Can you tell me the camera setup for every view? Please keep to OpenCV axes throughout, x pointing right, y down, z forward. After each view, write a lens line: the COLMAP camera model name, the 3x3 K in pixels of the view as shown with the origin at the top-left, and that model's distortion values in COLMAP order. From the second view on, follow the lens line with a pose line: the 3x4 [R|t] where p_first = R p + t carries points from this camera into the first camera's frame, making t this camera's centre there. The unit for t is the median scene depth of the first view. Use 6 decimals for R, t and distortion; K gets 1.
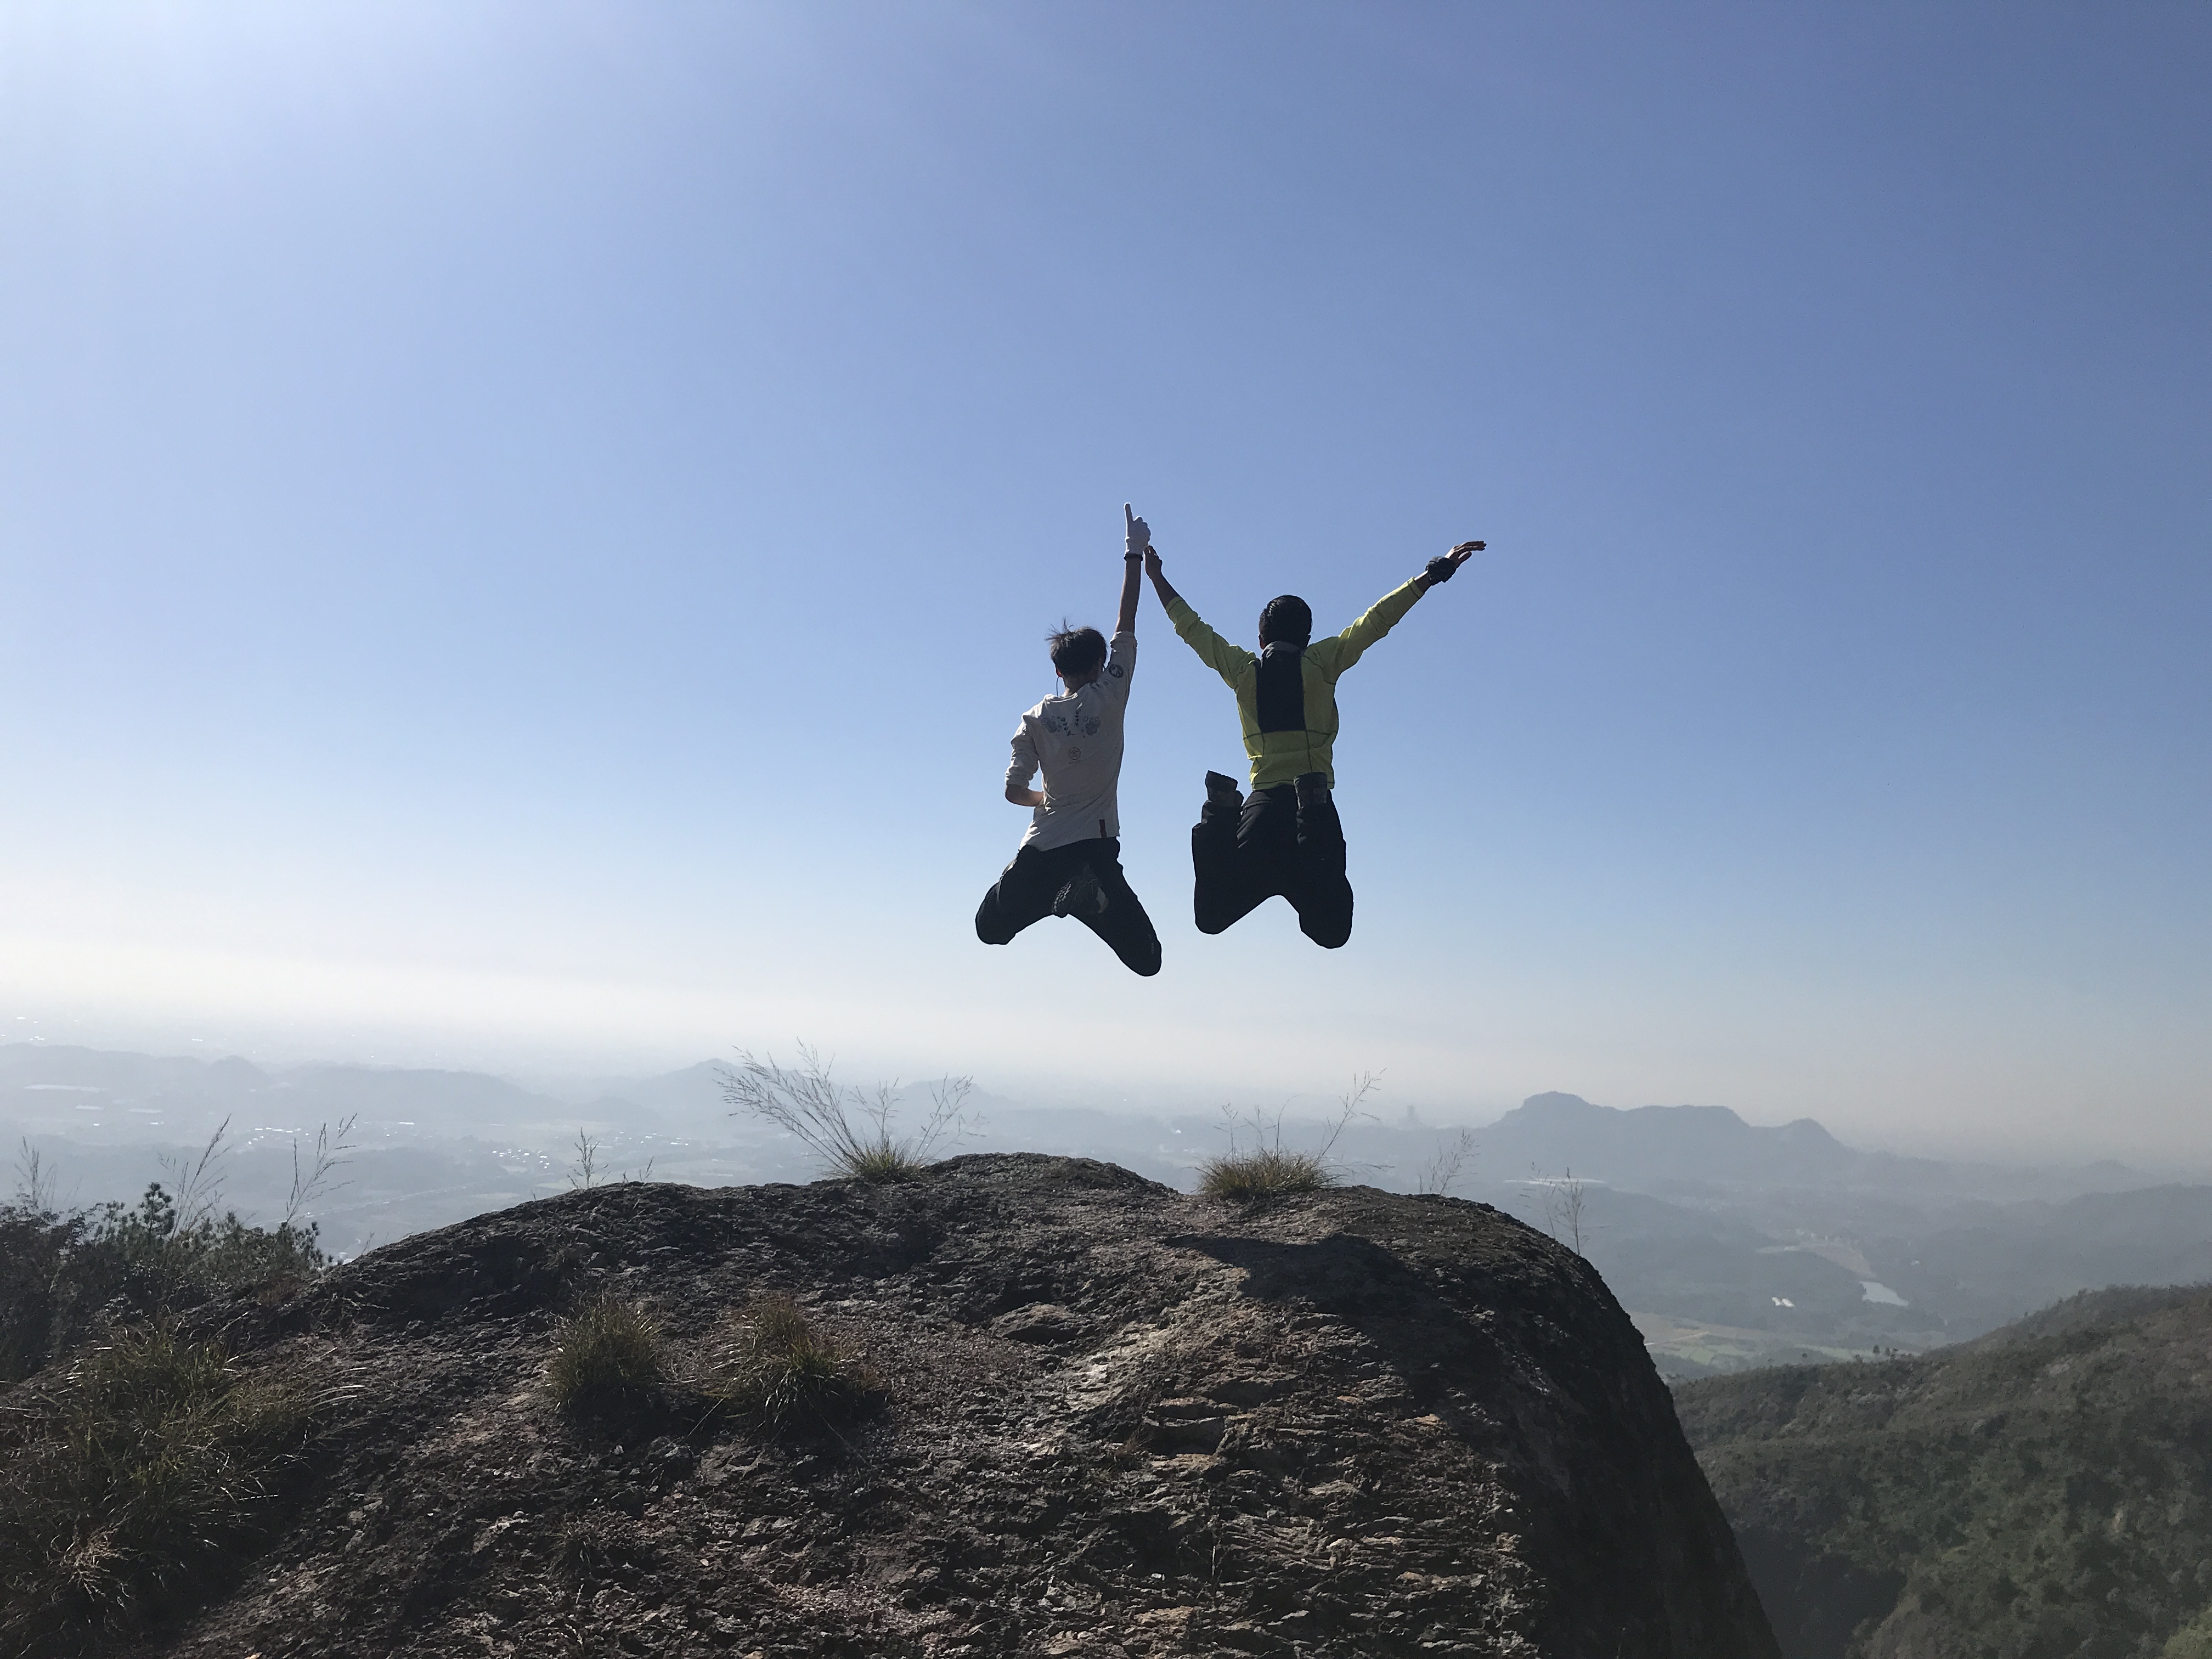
lens RADIAL K [[1815.8, 0, 1091.0], [0, 1815.8, 821.4], [0, 0, 1]] dist [0.008518, -0.012913]
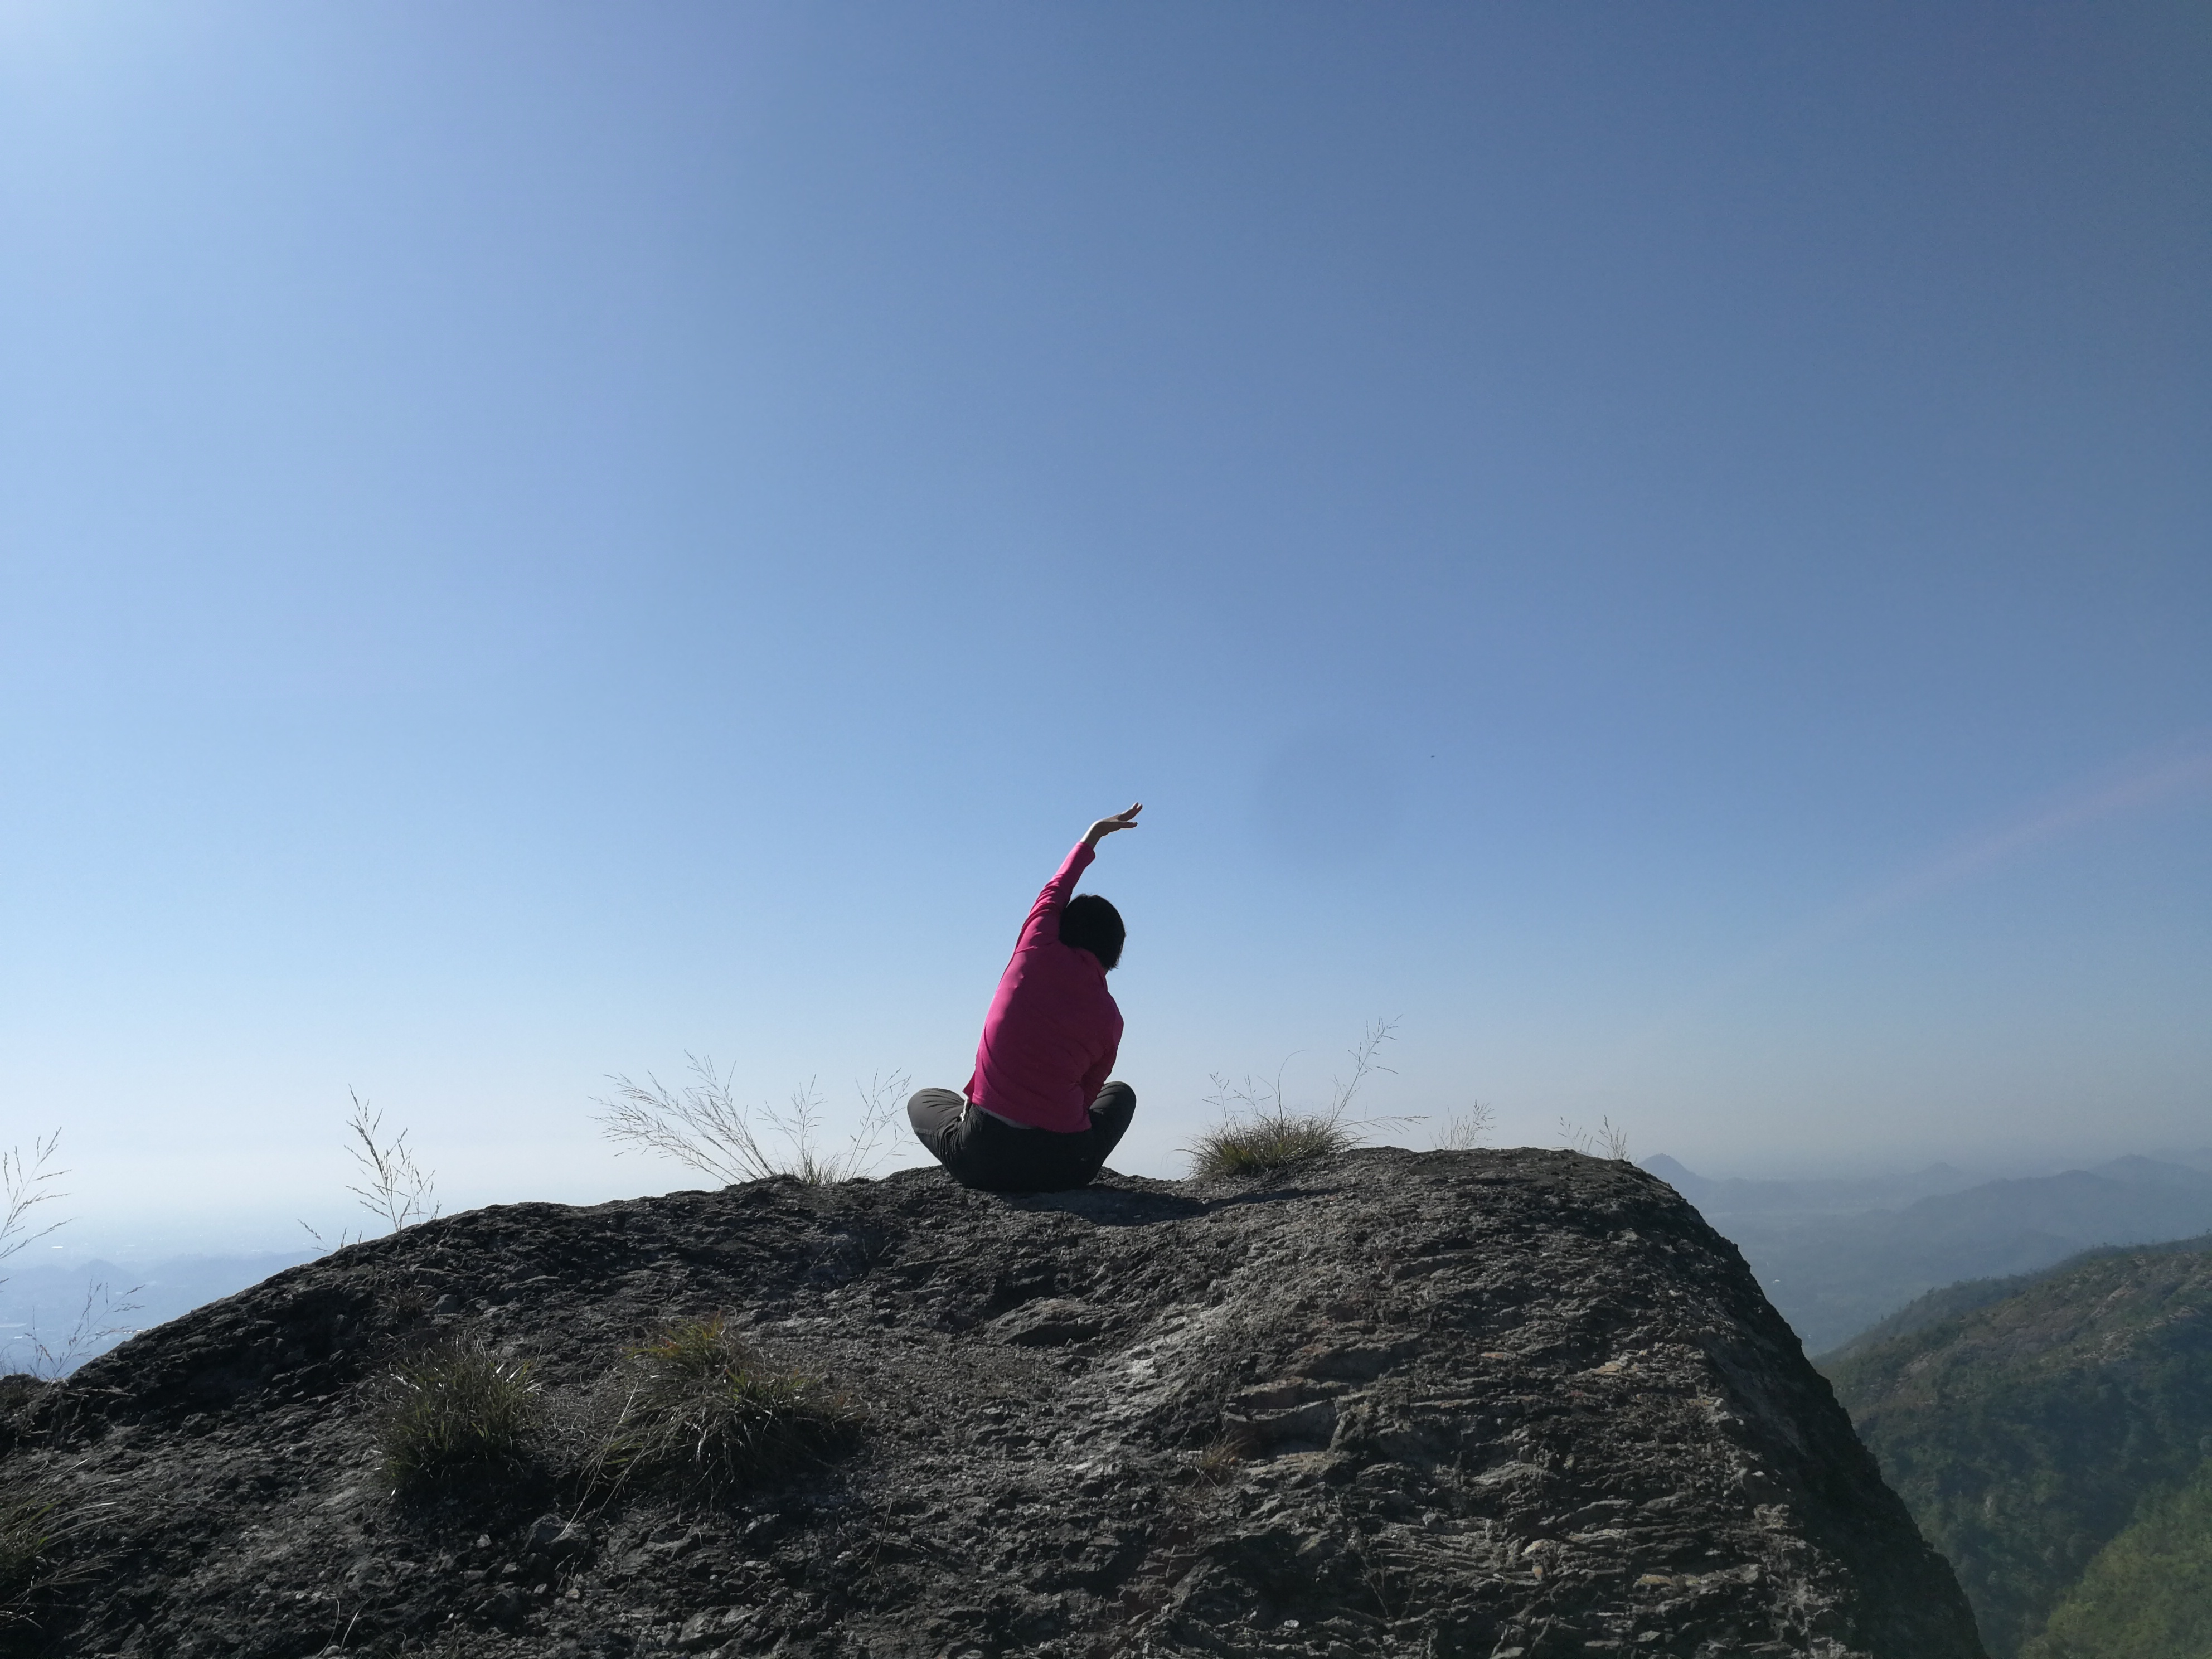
lens RADIAL K [[1679.6, 0, 1078.4], [0, 1679.6, 895.8], [0, 0, 1]] dist [0.024261, -0.039546]
pose [[0.992366, -0.086792, 0.087622, -0.062156], [0.090587, 0.995073, -0.040299, 0.128604], [-0.083692, 0.047929, 0.995338, 0.290069]]
